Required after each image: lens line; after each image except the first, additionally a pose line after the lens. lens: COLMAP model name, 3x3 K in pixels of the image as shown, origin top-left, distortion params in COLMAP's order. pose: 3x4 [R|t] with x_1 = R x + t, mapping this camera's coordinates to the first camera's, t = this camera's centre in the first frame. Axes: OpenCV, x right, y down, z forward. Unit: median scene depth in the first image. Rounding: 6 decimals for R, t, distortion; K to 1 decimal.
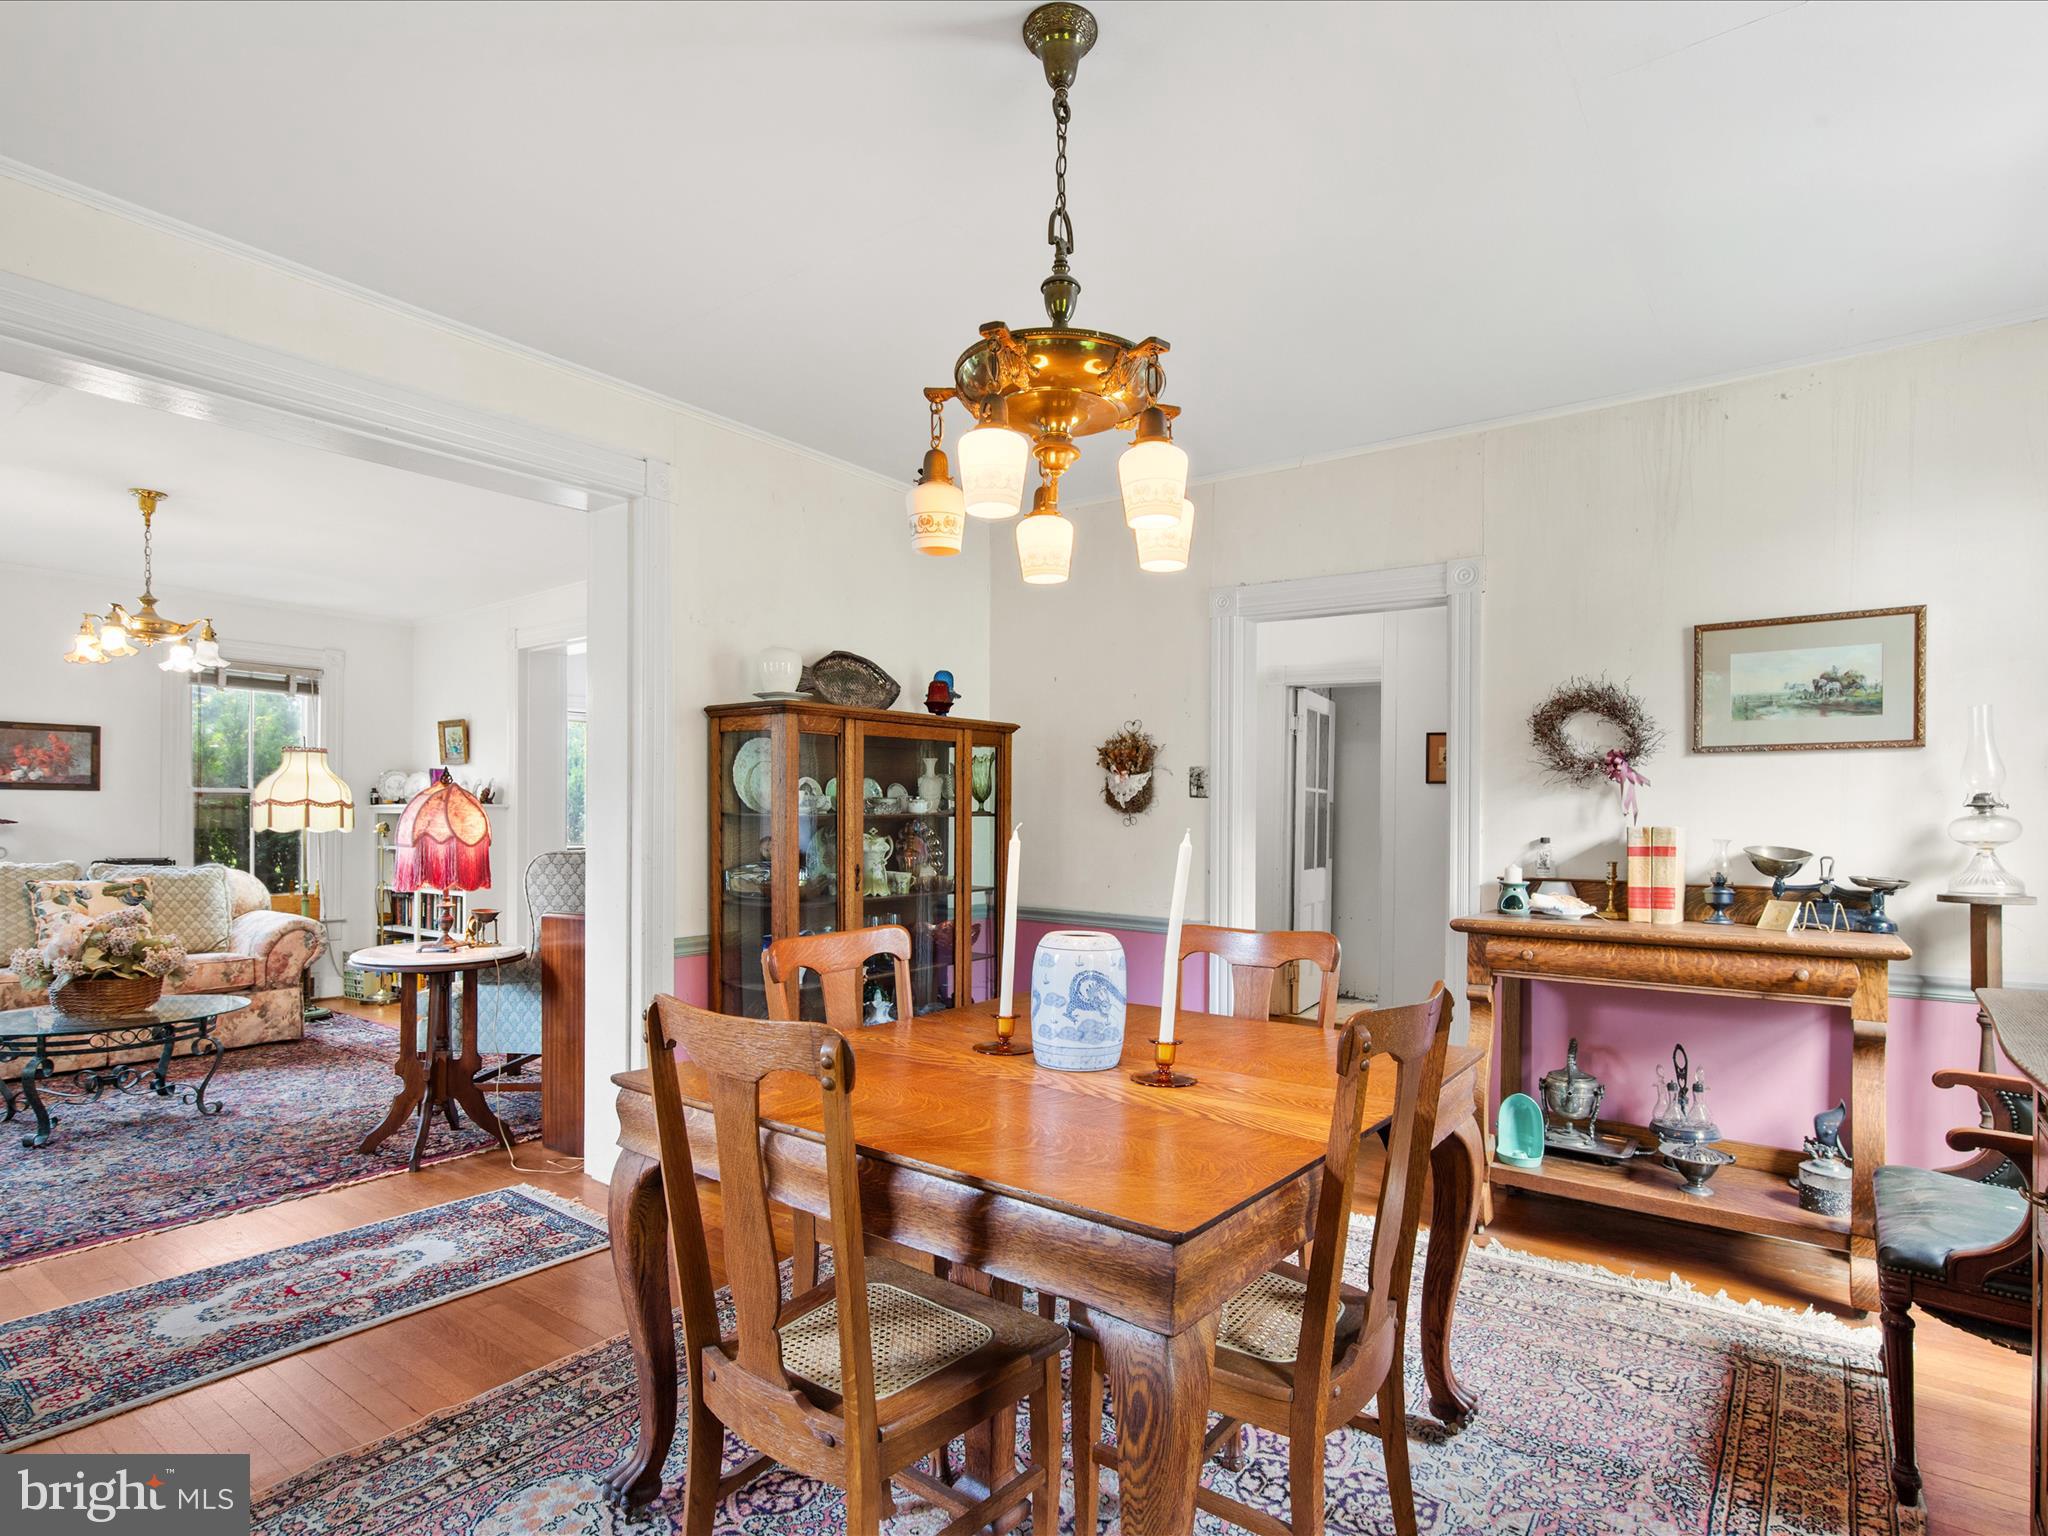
lens RADIAL K [[1062.0, 0, 1024.9], [0, 1062.0, 785.9], [0, 0, 1]] dist [0.000469, -0.000168]
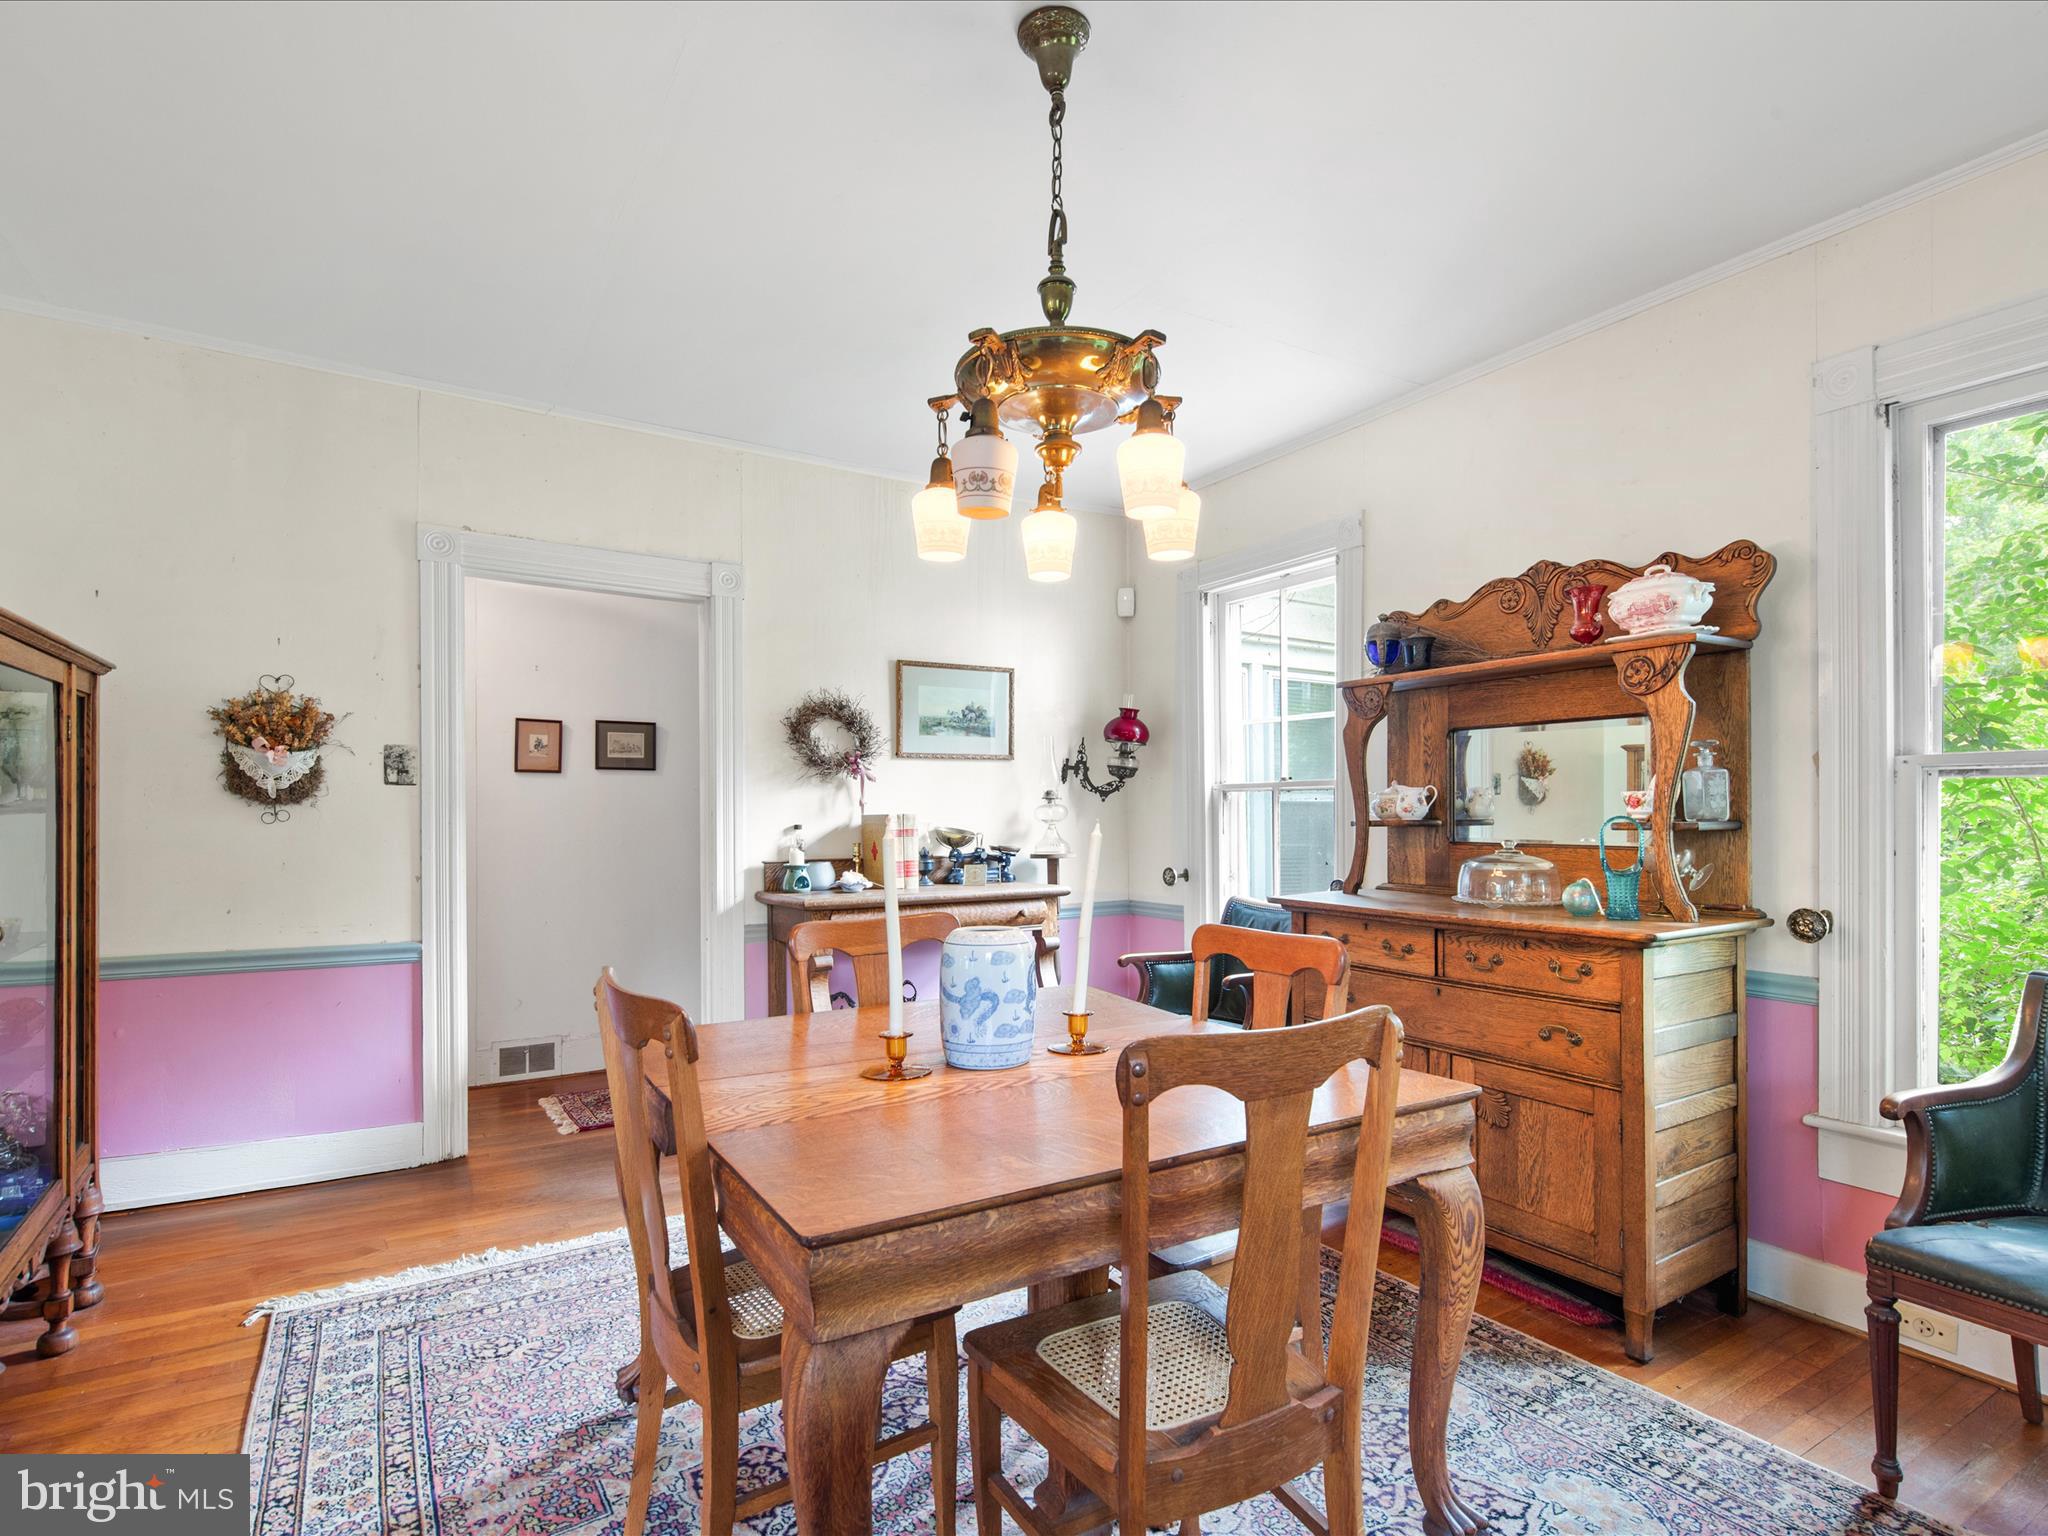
lens RADIAL K [[1062.0, 0, 1024.9], [0, 1062.0, 785.9], [0, 0, 1]] dist [0.000469, -0.000168]
pose [[0.365242, 0.012867, 0.930824, -0.526158], [-0.021293, 0.999758, -0.005465, 0.008273], [-0.930669, -0.017823, 0.365428, 0.370548]]
